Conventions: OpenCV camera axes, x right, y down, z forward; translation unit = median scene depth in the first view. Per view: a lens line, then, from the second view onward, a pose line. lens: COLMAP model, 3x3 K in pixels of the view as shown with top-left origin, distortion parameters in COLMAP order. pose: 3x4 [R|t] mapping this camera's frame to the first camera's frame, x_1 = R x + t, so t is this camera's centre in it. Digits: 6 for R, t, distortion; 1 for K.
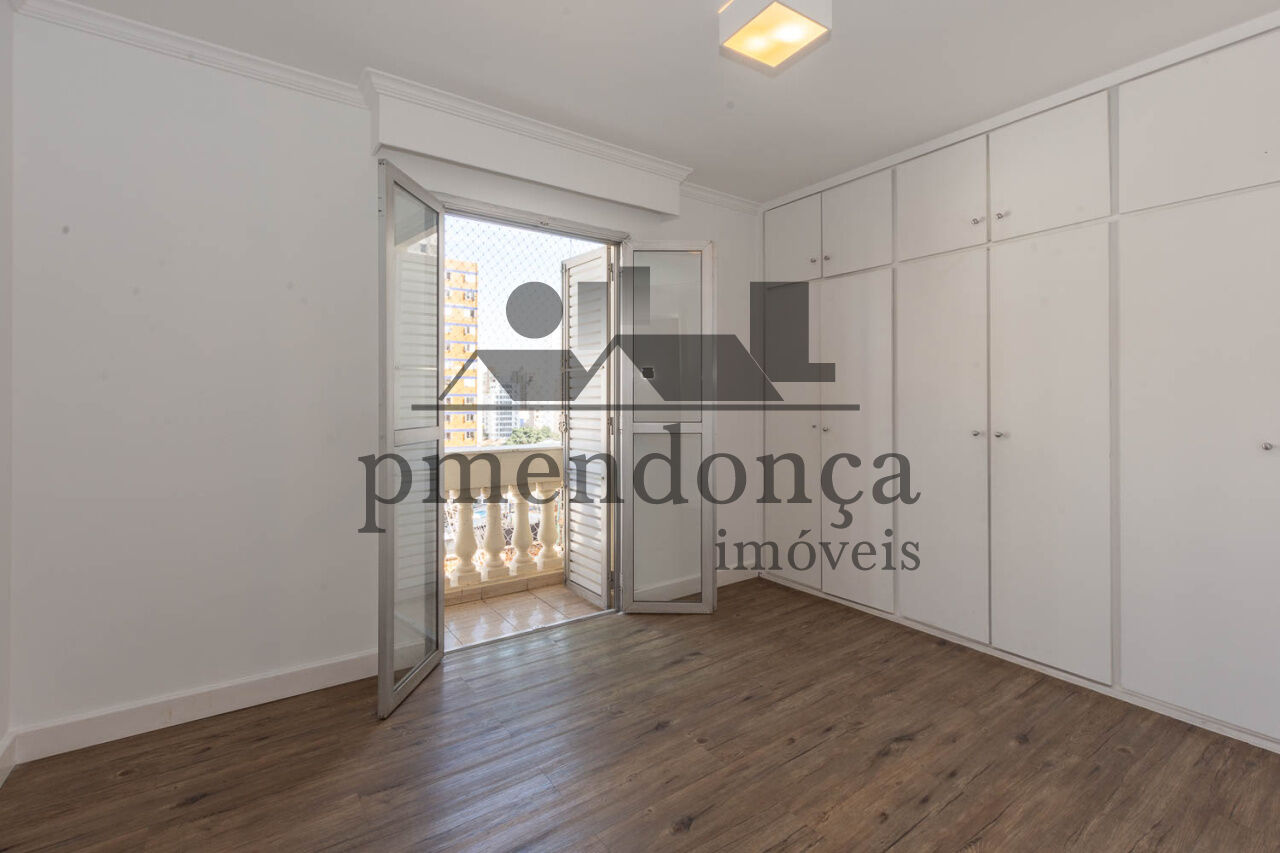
lens RADIAL K [[564.2, 0, 644.2], [0, 564.2, 393.6], [0, 0, 1]] dist [-0.000450, -0.001039]
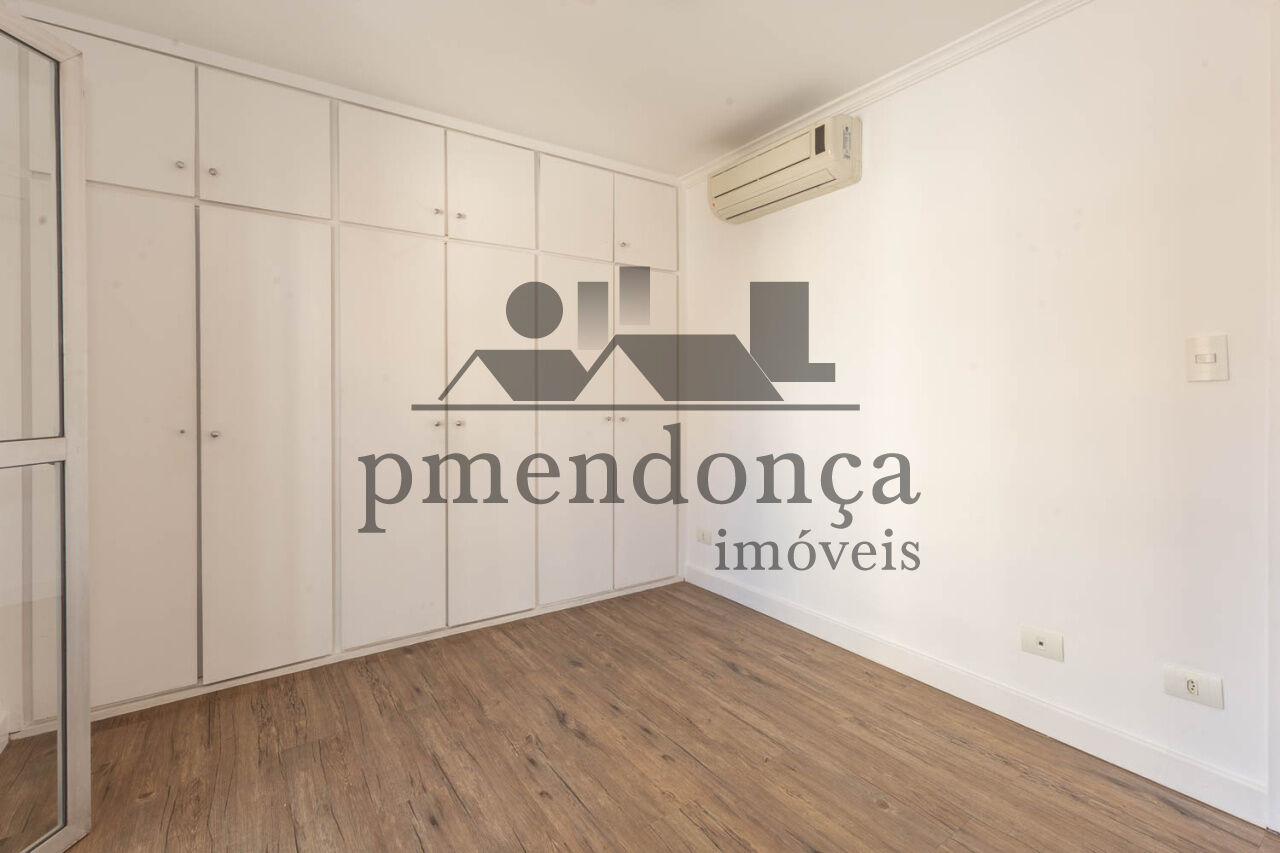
lens RADIAL K [[576.4, 0, 649.2], [0, 576.4, 398.4], [0, 0, 1]] dist [0.000827, 0.000335]
pose [[0.002077, -0.011390, 0.999933, -0.514050], [-0.014904, 0.999824, 0.011420, 0.008550], [-0.999887, -0.014927, 0.001907, 0.733865]]
